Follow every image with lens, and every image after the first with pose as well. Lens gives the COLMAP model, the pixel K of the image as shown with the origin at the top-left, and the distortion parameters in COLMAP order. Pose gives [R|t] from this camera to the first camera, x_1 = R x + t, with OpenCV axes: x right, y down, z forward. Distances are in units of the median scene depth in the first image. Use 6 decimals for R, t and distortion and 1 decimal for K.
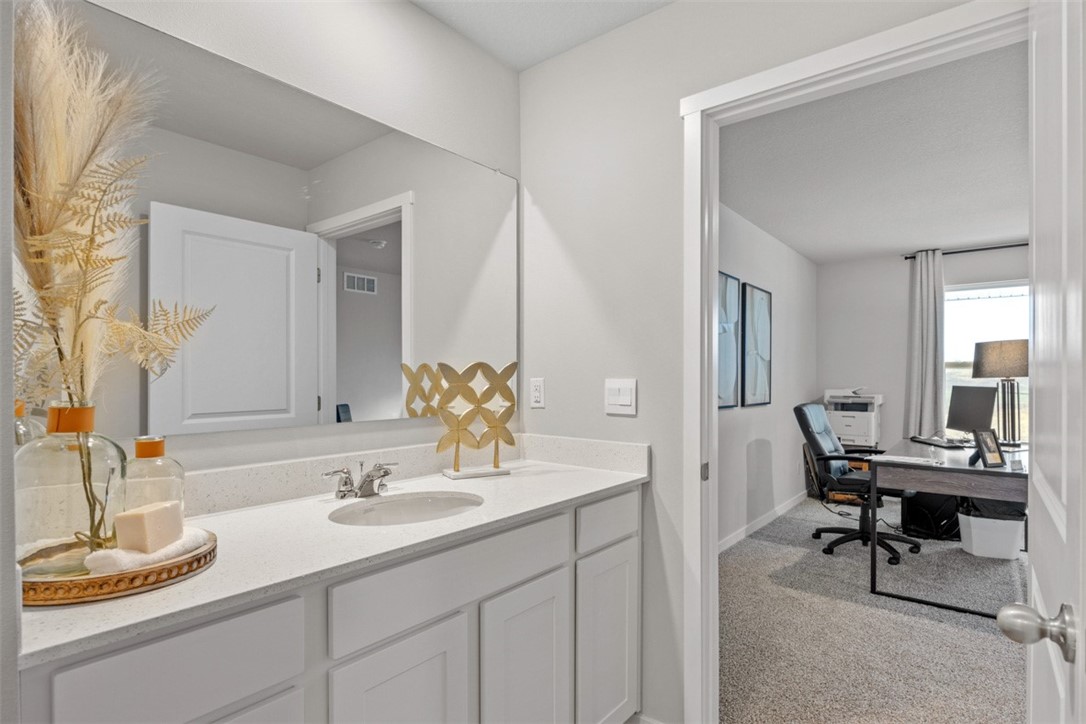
lens RADIAL K [[547.1, 0, 541.2], [0, 547.1, 358.3], [0, 0, 1]] dist [0.003636, 0.000245]
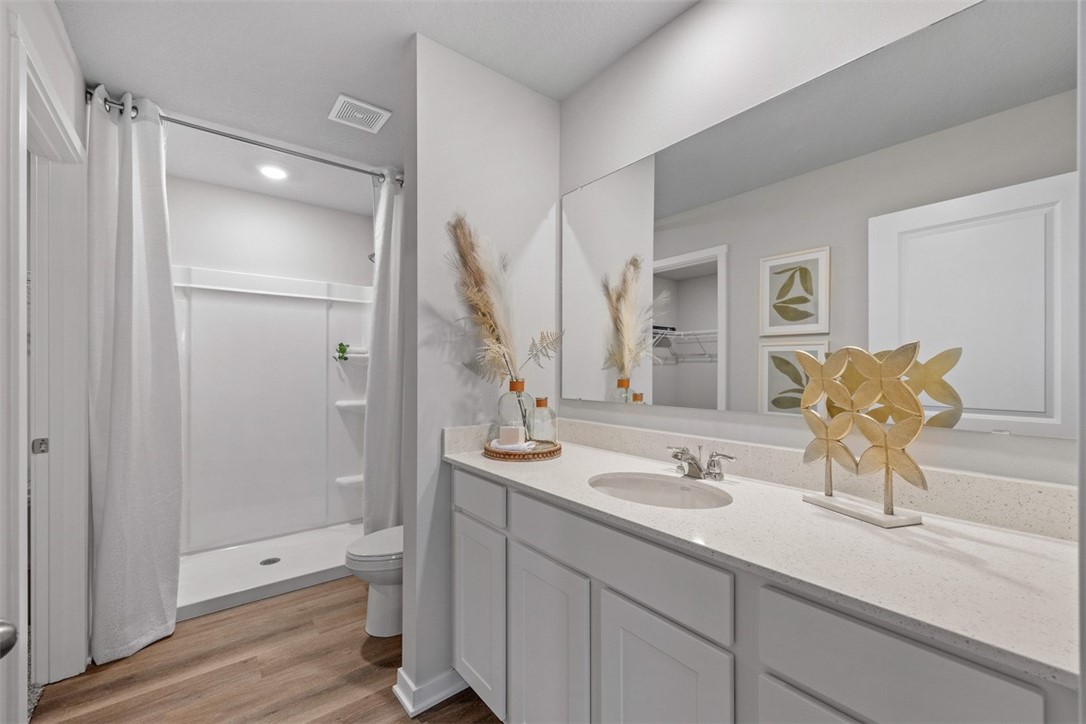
lens RADIAL K [[437.7, 0, 543.0], [0, 437.7, 362.0], [0, 0, 1]] dist [-0.000194, 0.000021]
pose [[-0.226300, -0.022542, -0.973797, 0.703645], [0.030273, 0.999086, -0.030162, 0.045647], [0.973587, -0.036305, -0.225410, 1.060141]]
